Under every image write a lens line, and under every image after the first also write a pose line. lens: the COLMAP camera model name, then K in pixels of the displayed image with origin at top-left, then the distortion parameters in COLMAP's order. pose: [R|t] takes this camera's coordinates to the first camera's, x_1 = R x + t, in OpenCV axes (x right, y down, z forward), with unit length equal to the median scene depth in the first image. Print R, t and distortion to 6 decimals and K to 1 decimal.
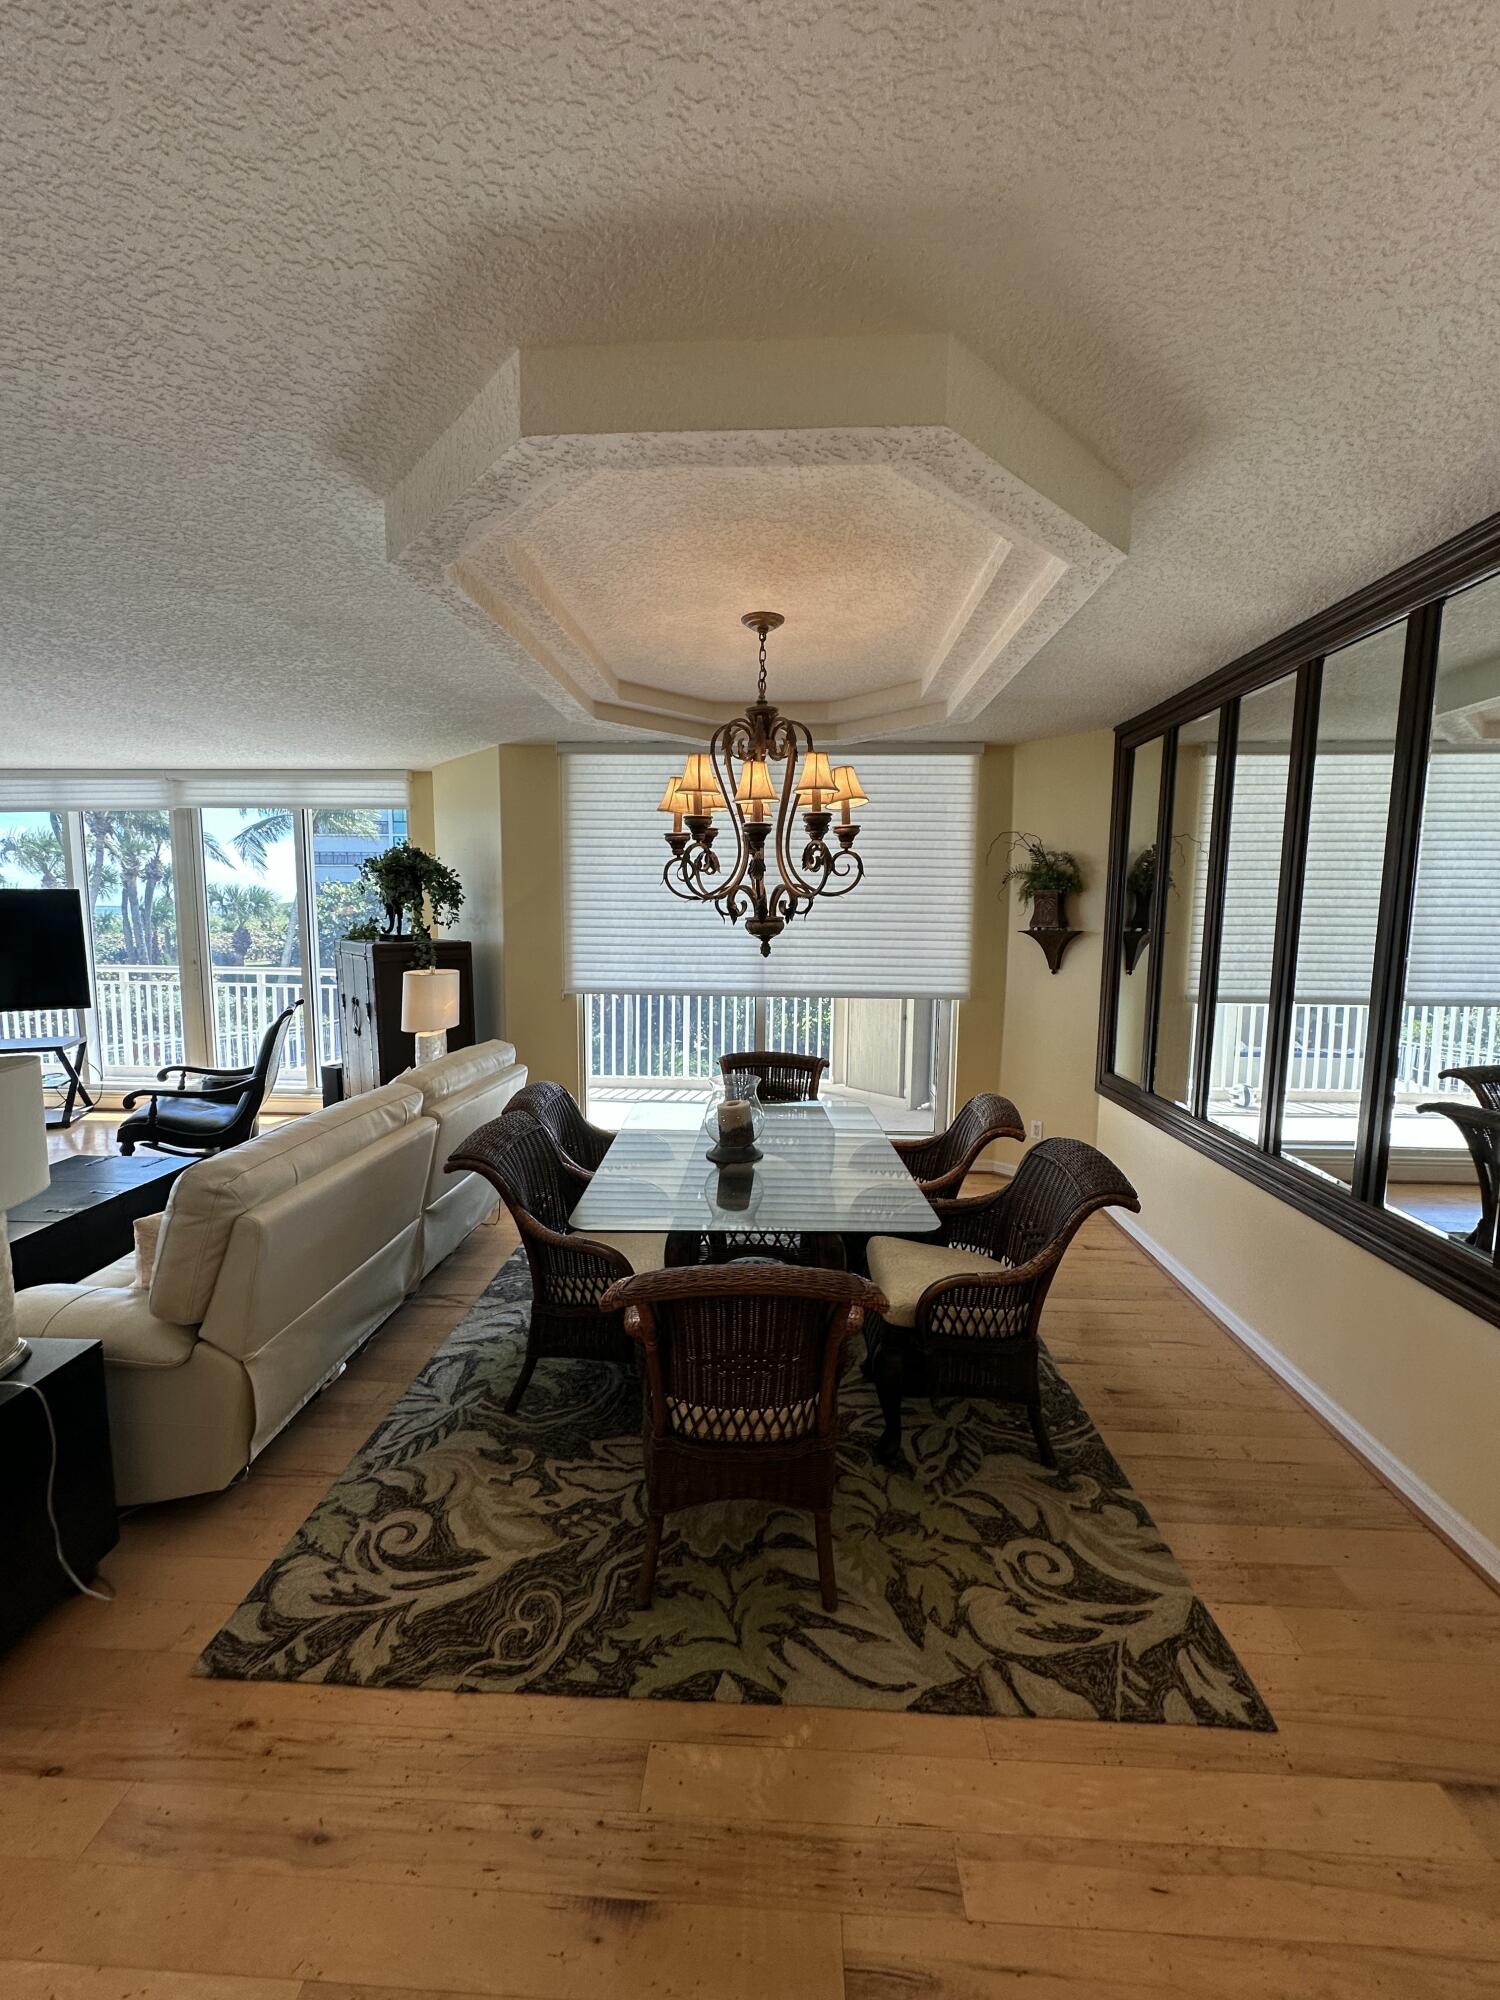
lens RADIAL K [[797.1, 0, 750.0], [0, 797.1, 1000.0], [0, 0, 1]] dist [-0.001084, 0.000232]
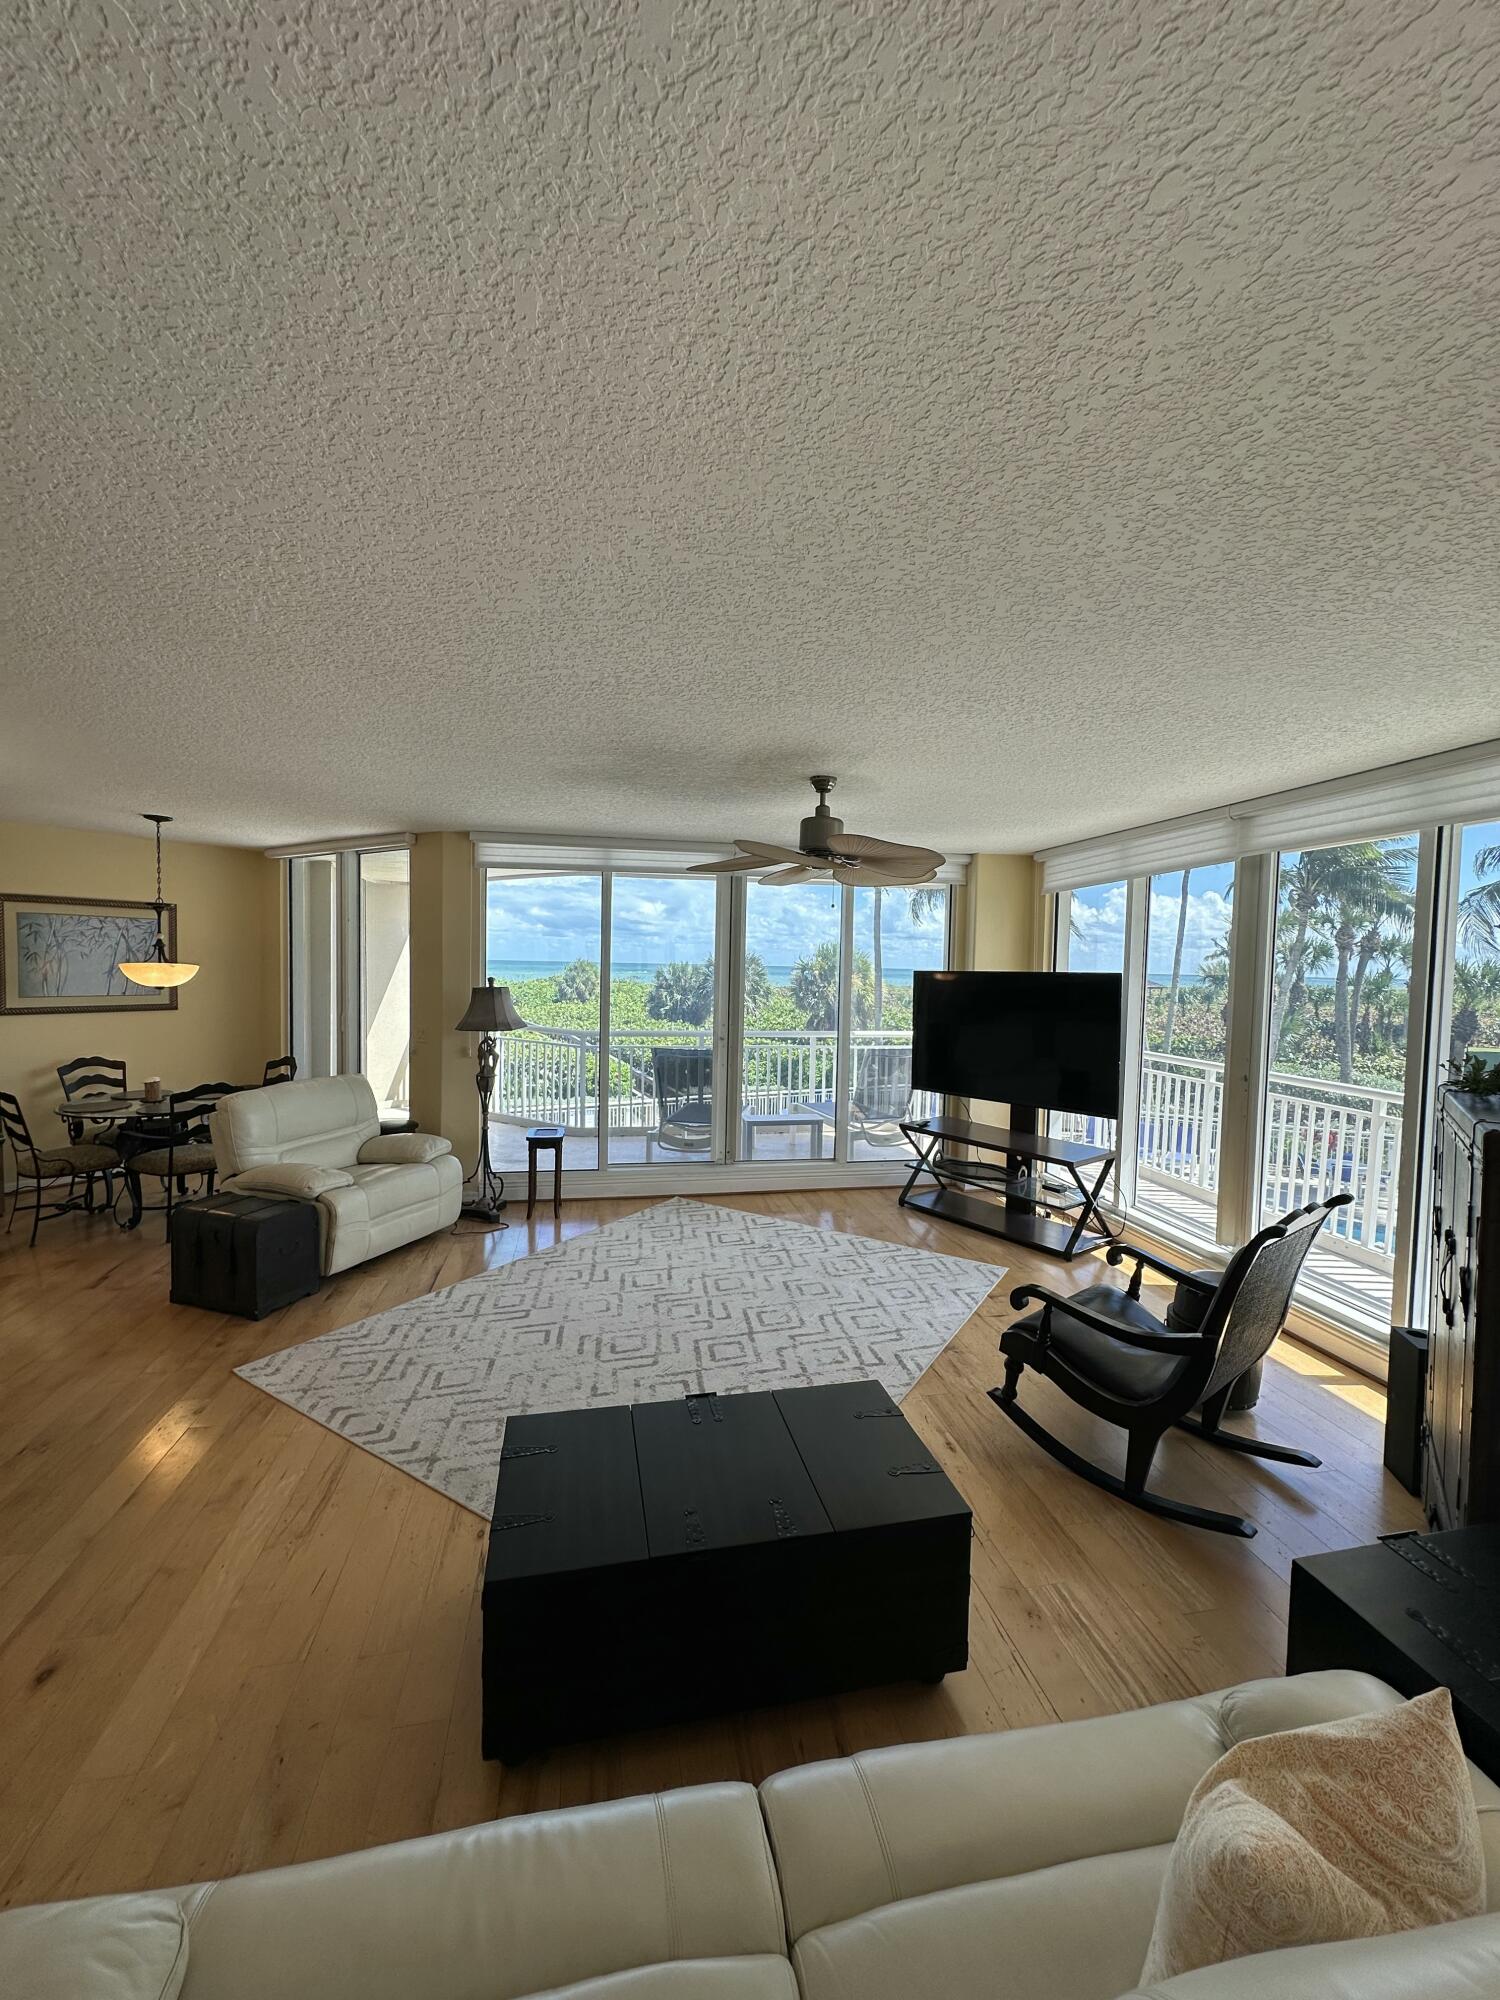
lens RADIAL K [[797.1, 0, 750.0], [0, 797.1, 1000.0], [0, 0, 1]] dist [-0.001084, 0.000232]
pose [[0.250138, 0.042166, -0.967292, -0.360165], [-0.129746, 0.991500, 0.009669, -0.166395], [0.959477, 0.123083, 0.253483, 1.028722]]
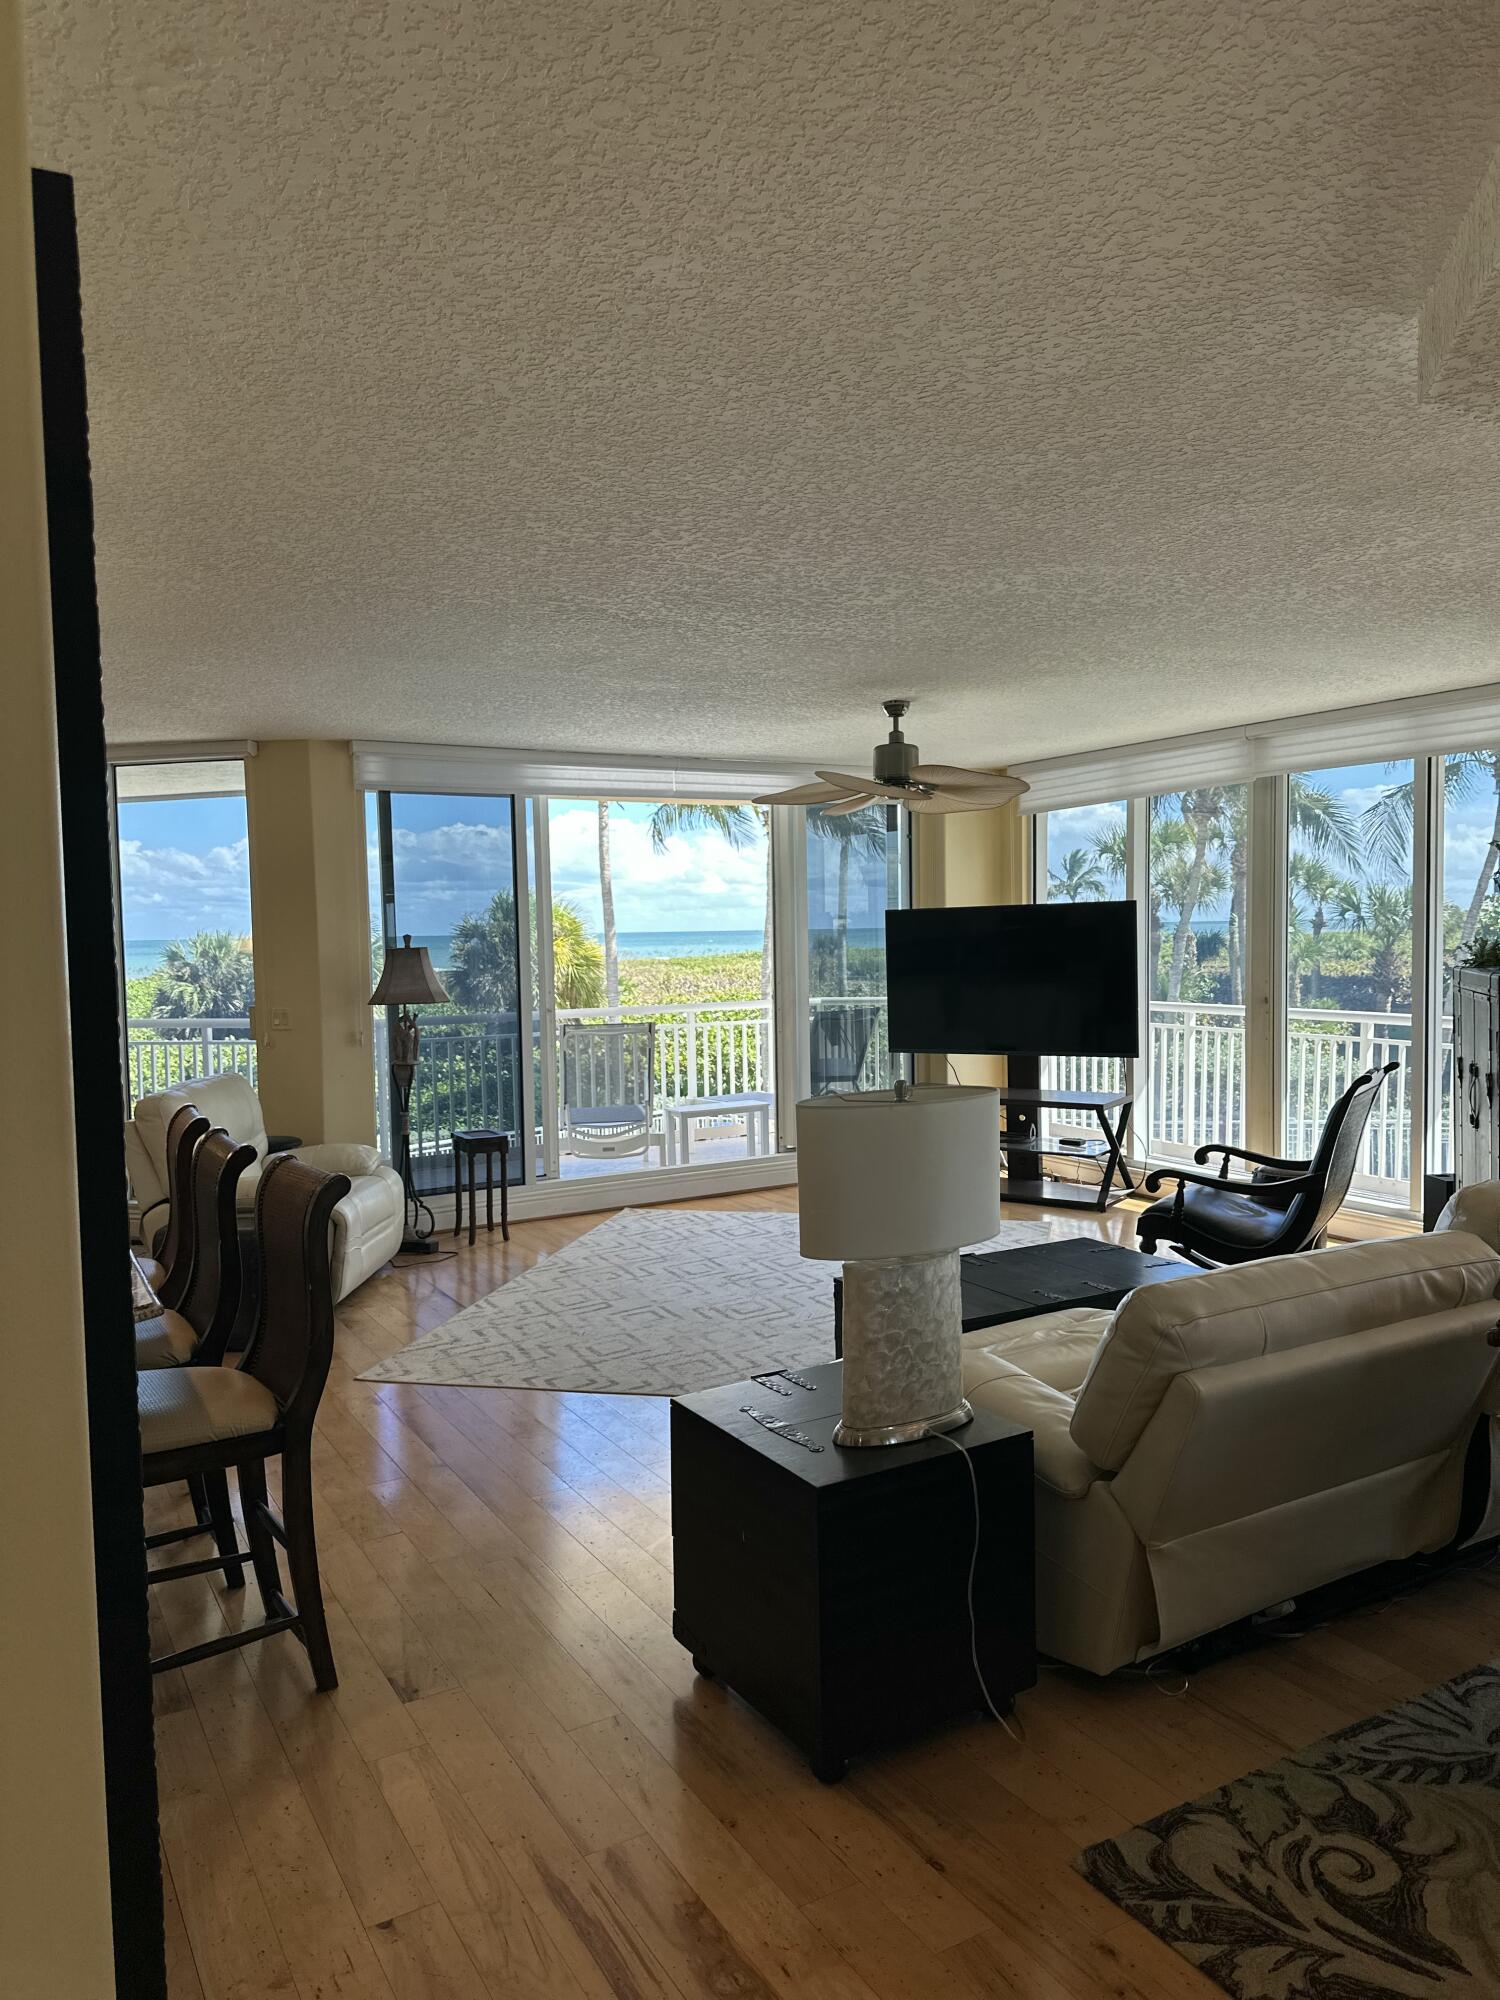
lens RADIAL K [[1405.1, 0, 757.5], [0, 1405.1, 1014.8], [0, 0, 1]] dist [0.097434, -0.078584]
pose [[0.550273, 0.034189, -0.834285, 0.209823], [-0.072597, 0.997337, -0.007012, 0.013624], [0.831823, 0.064426, 0.551289, -0.084205]]
